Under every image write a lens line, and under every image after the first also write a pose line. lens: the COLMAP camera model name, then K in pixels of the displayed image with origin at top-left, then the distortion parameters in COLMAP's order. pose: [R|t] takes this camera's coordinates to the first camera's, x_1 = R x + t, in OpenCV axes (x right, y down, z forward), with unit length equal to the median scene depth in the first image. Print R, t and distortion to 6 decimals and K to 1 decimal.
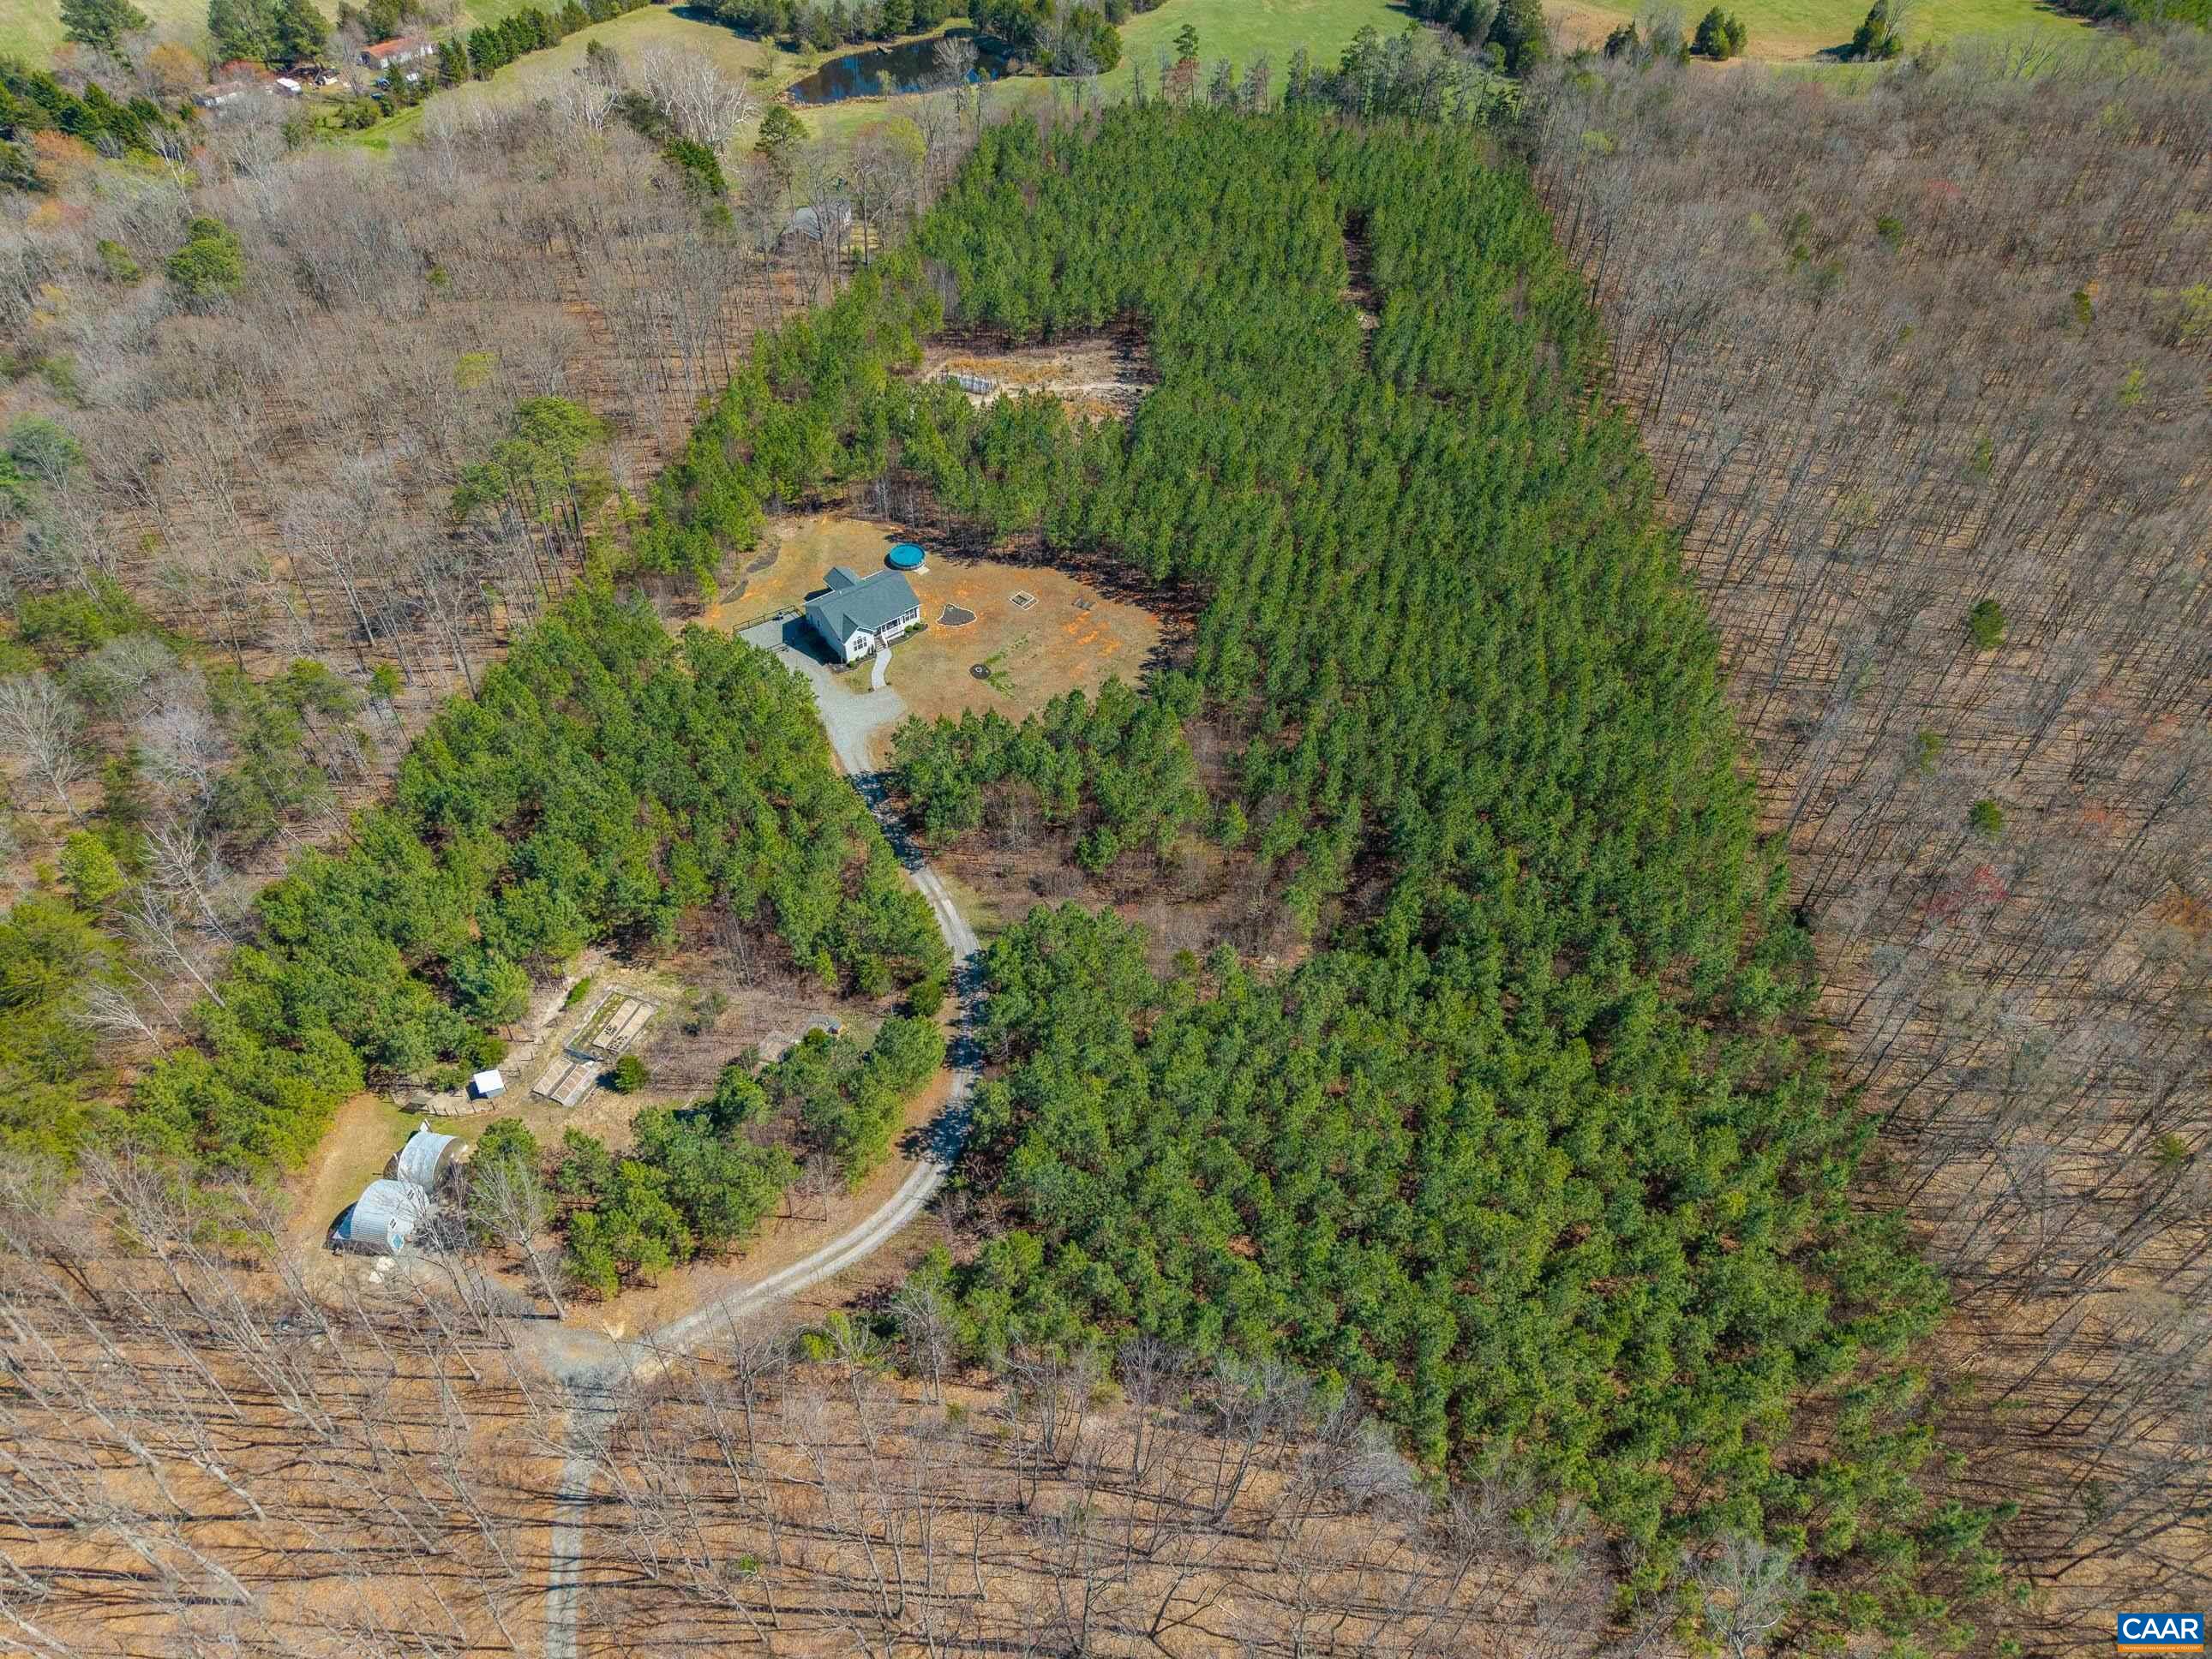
lens RADIAL K [[1460.9, 0, 1095.0], [0, 1460.9, 824.8], [0, 0, 1]] dist [0.003298, -0.001697]
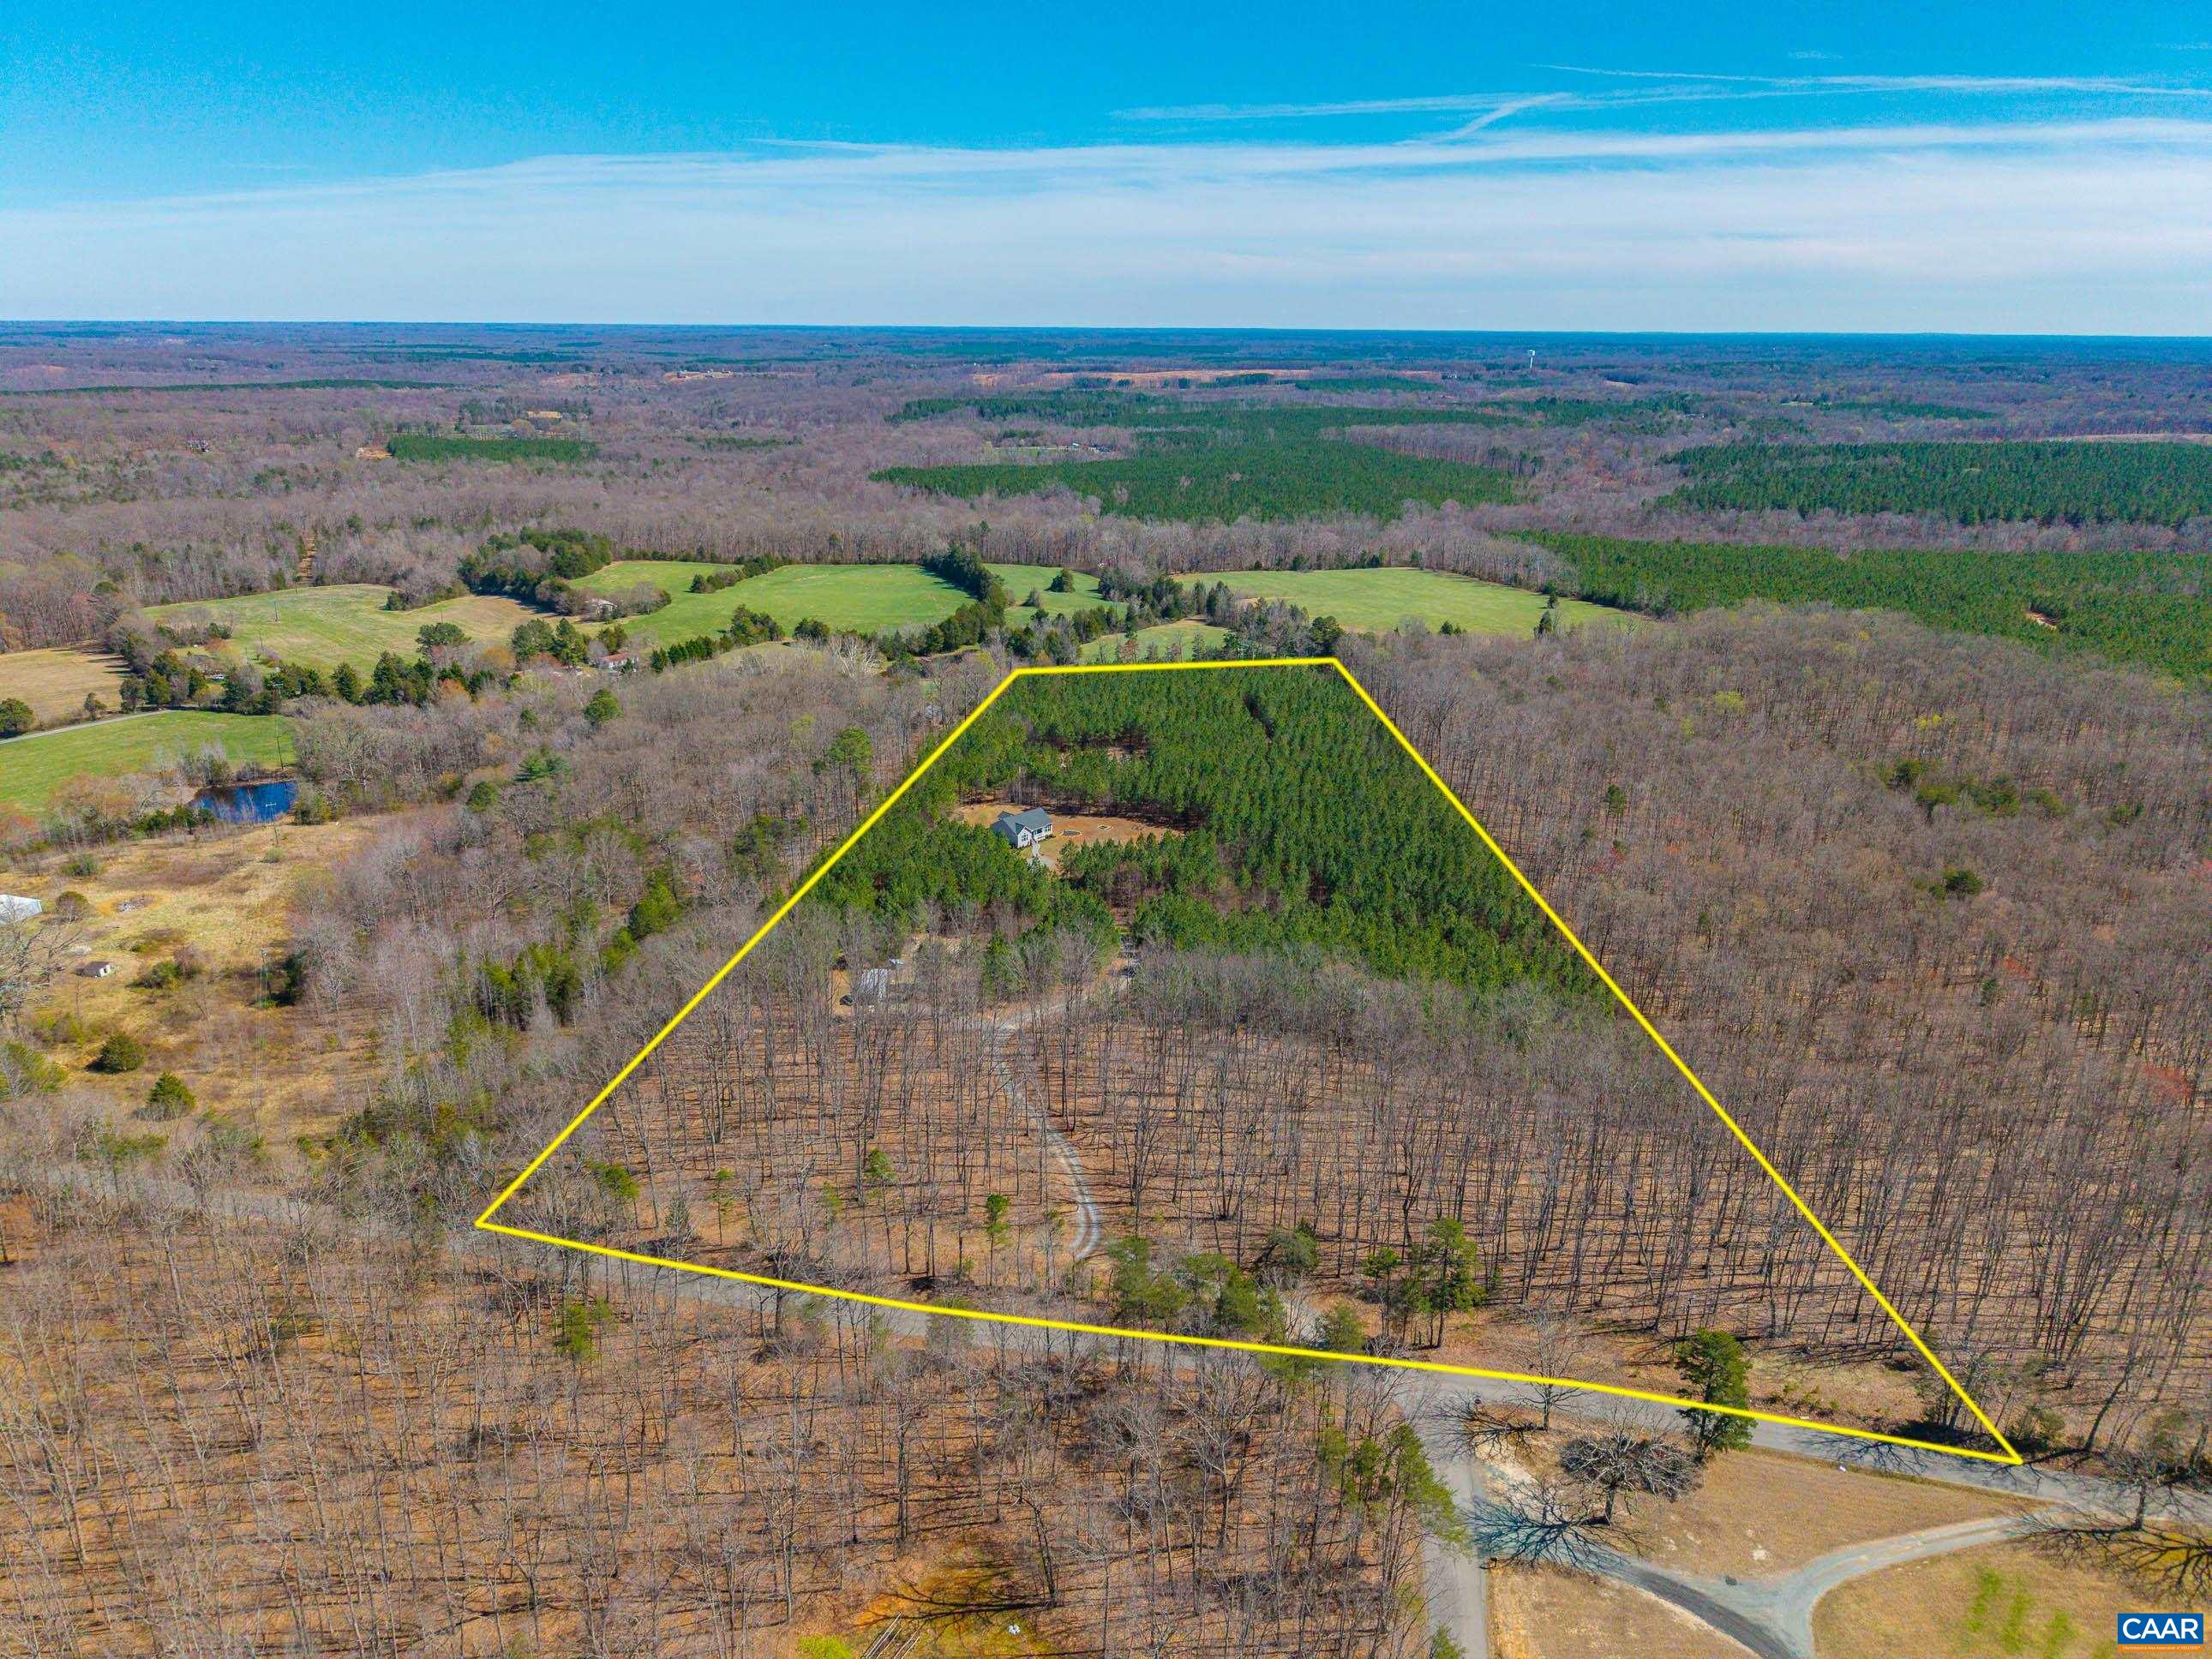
lens RADIAL K [[1460.9, 0, 1095.0], [0, 1460.9, 824.8], [0, 0, 1]] dist [0.003298, -0.001697]
pose [[0.995447, -0.033655, 0.089177, -0.219170], [0.069776, 0.894676, -0.441233, 0.631038], [-0.064935, 0.445447, 0.892951, -0.611572]]
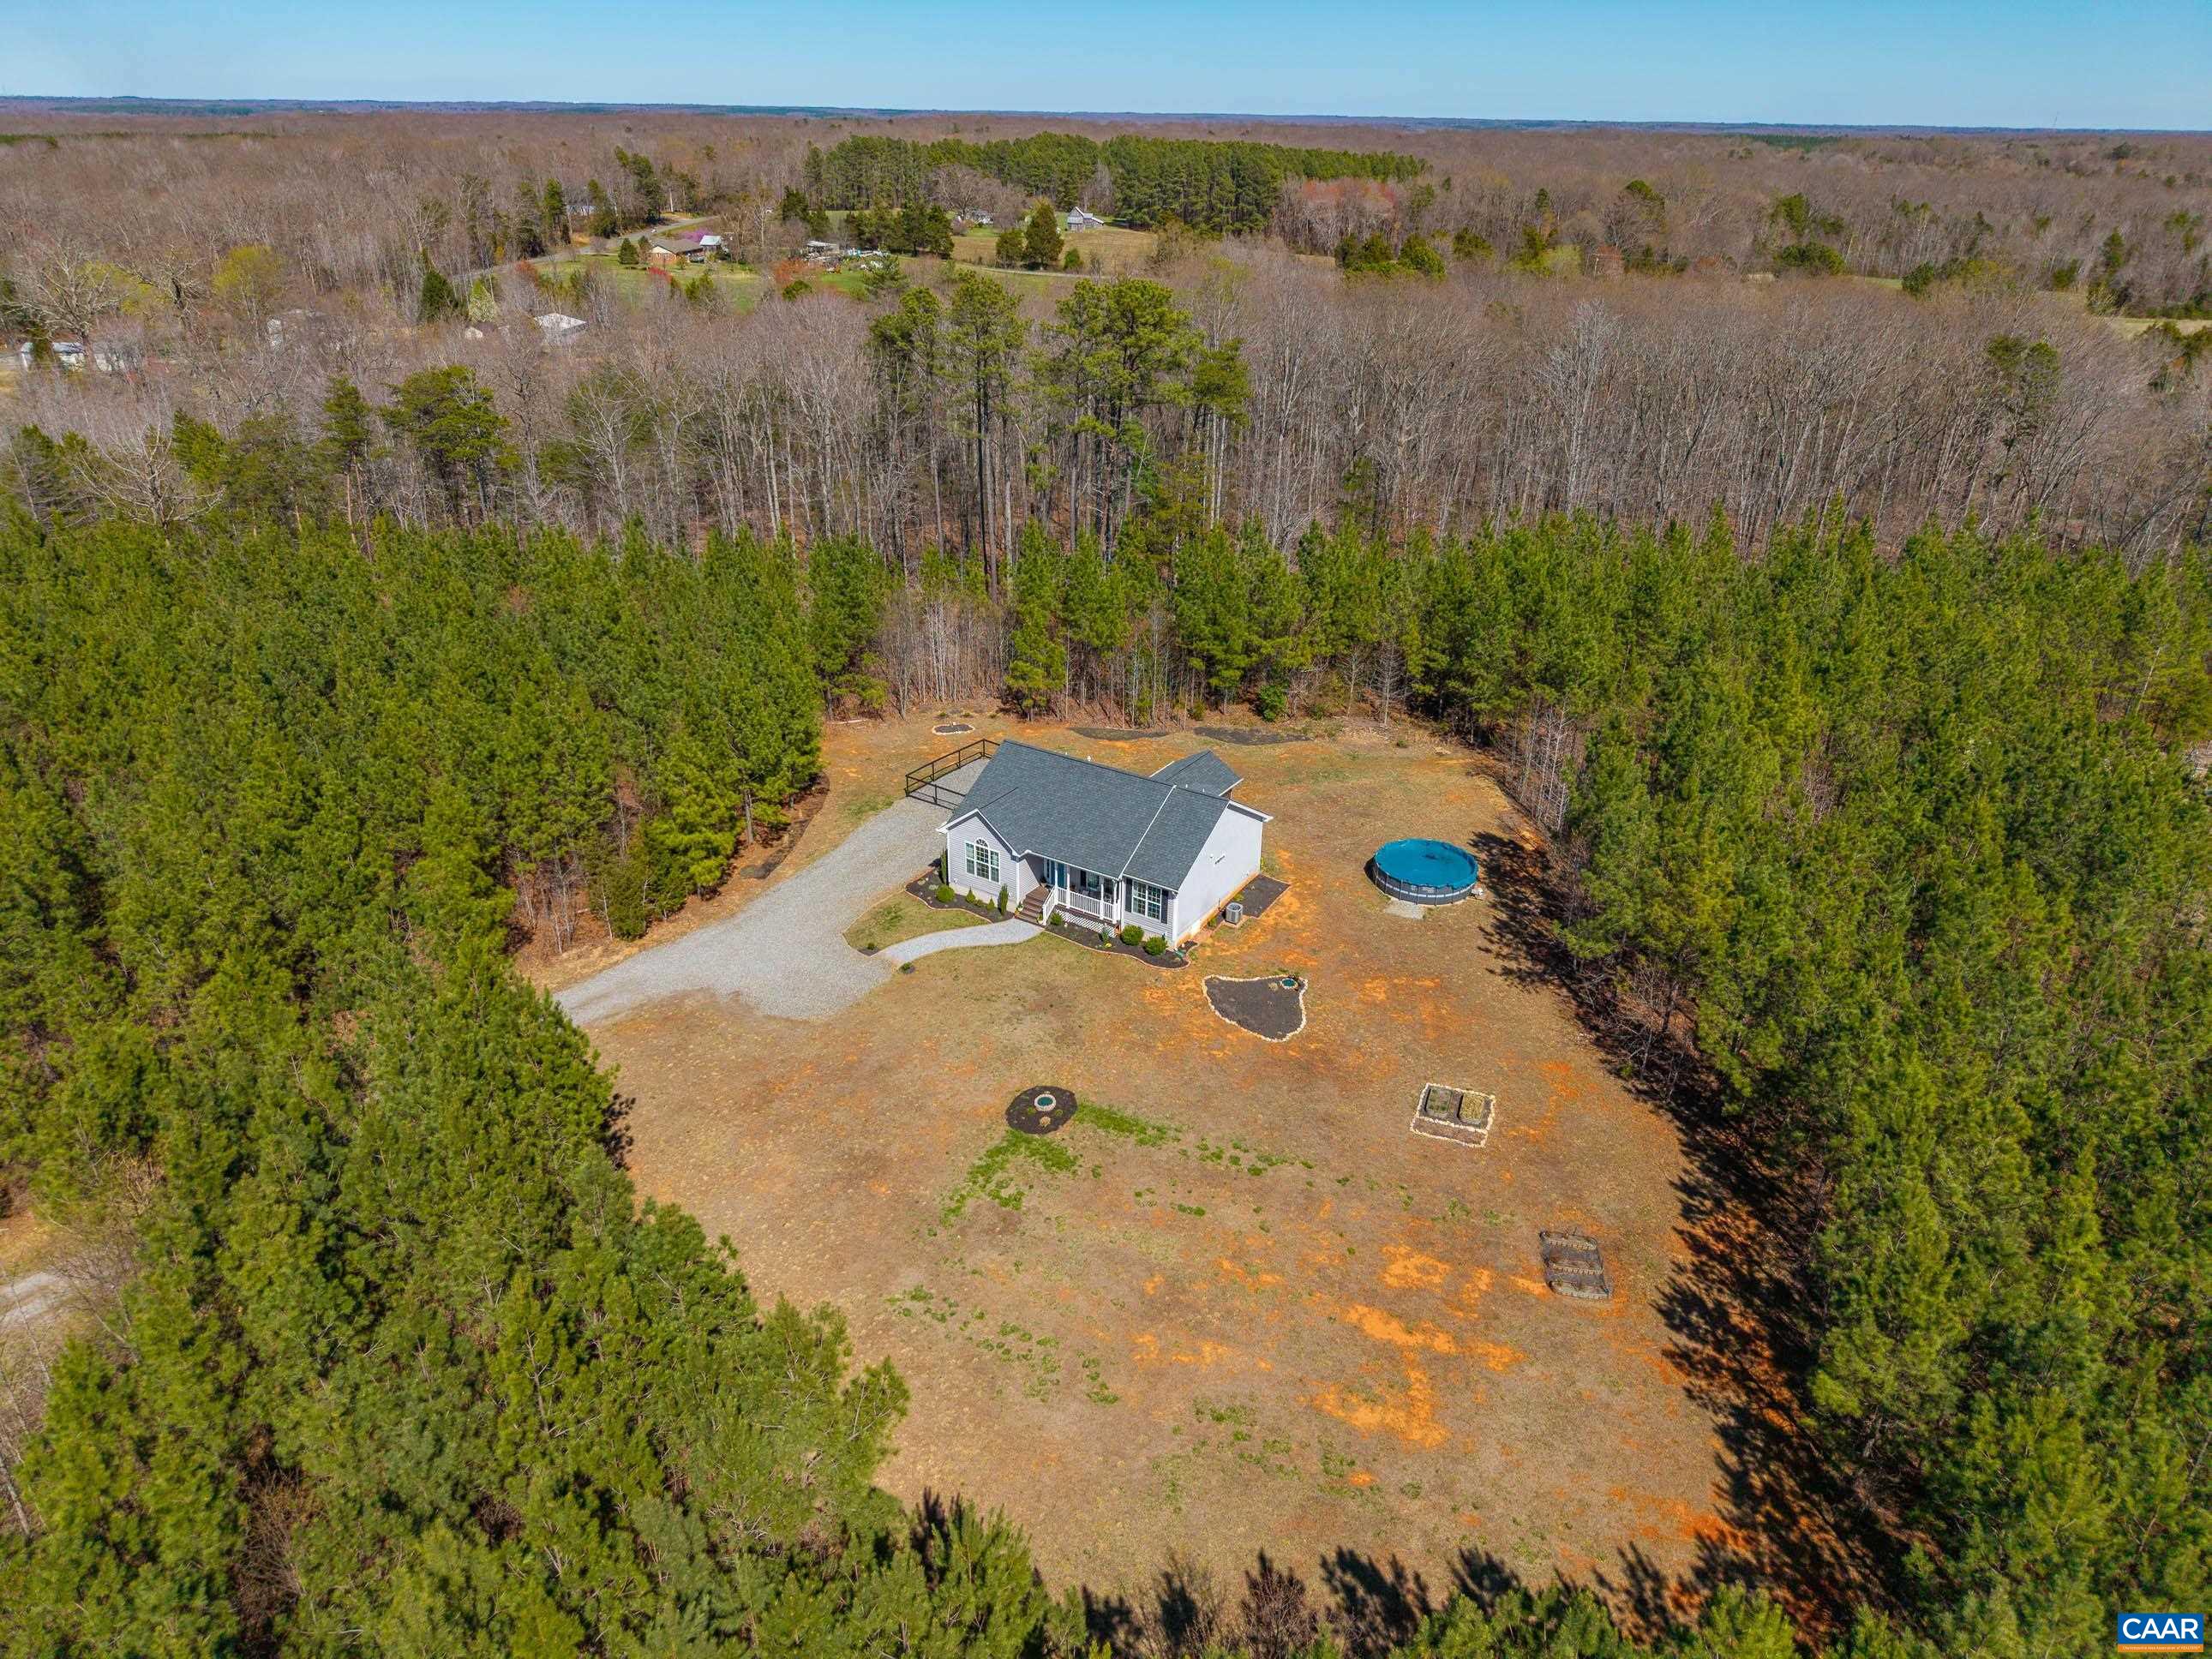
lens RADIAL K [[1460.9, 0, 1095.0], [0, 1460.9, 824.8], [0, 0, 1]] dist [0.003298, -0.001697]
pose [[0.301383, 0.390354, -0.869938, 0.153373], [-0.678320, 0.728972, 0.092101, -0.170798], [0.670112, 0.562338, 0.484484, 0.773419]]
